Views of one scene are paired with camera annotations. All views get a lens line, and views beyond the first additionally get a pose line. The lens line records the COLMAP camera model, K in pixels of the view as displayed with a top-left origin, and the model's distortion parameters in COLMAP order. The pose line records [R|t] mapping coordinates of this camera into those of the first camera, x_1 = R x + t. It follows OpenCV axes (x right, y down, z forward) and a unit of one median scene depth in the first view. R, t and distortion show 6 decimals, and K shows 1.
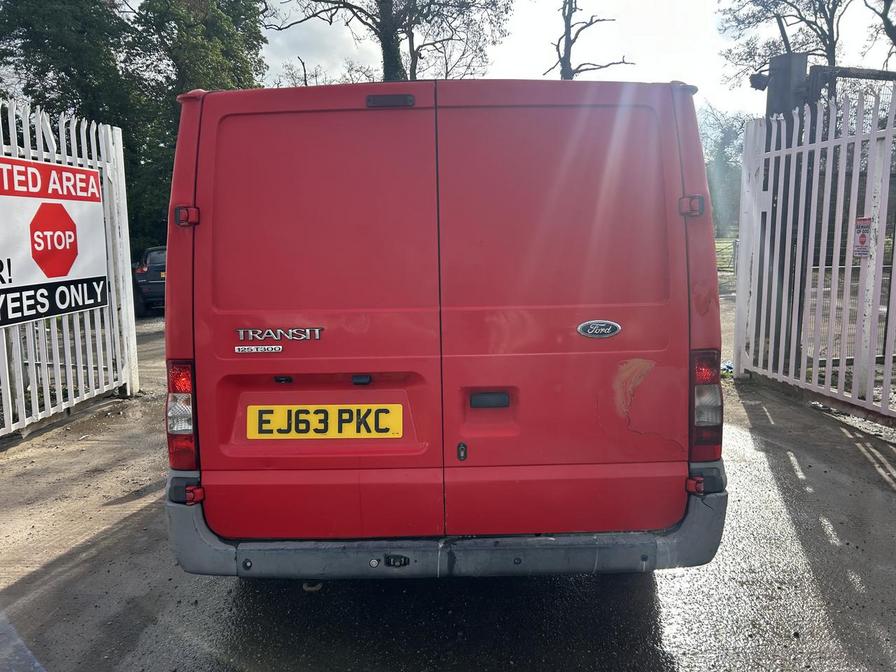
lens RADIAL K [[681.8, 0, 451.4], [0, 681.8, 328.4], [0, 0, 1]] dist [0.037510, -0.022708]
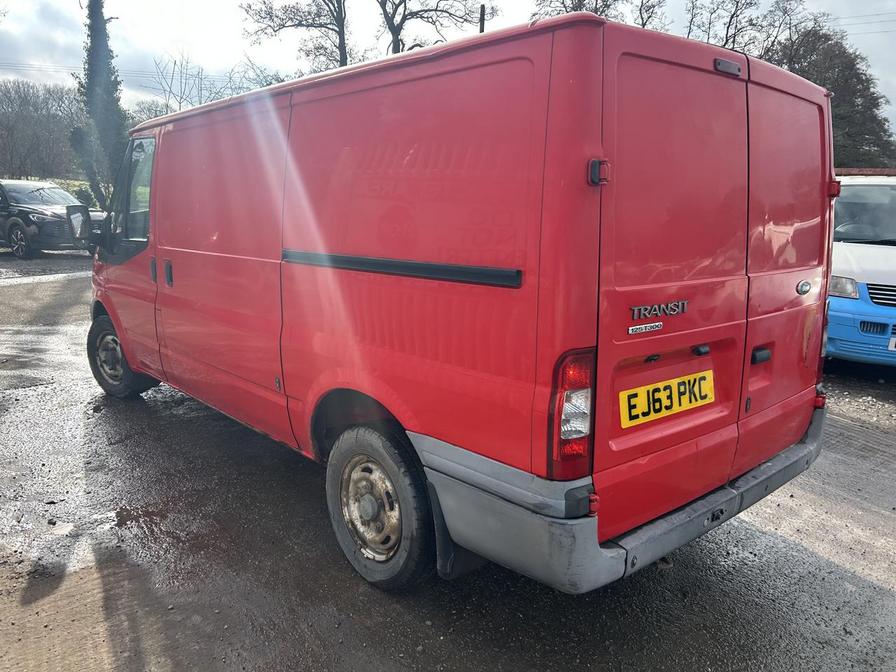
lens RADIAL K [[681.8, 0, 443.6], [0, 681.8, 338.7], [0, 0, 1]] dist [0.037510, -0.022708]
pose [[0.747502, -0.093626, 0.657628, -1.052385], [0.040534, 0.994601, 0.095527, -0.051307], [-0.663022, -0.044751, 0.747261, 0.490802]]
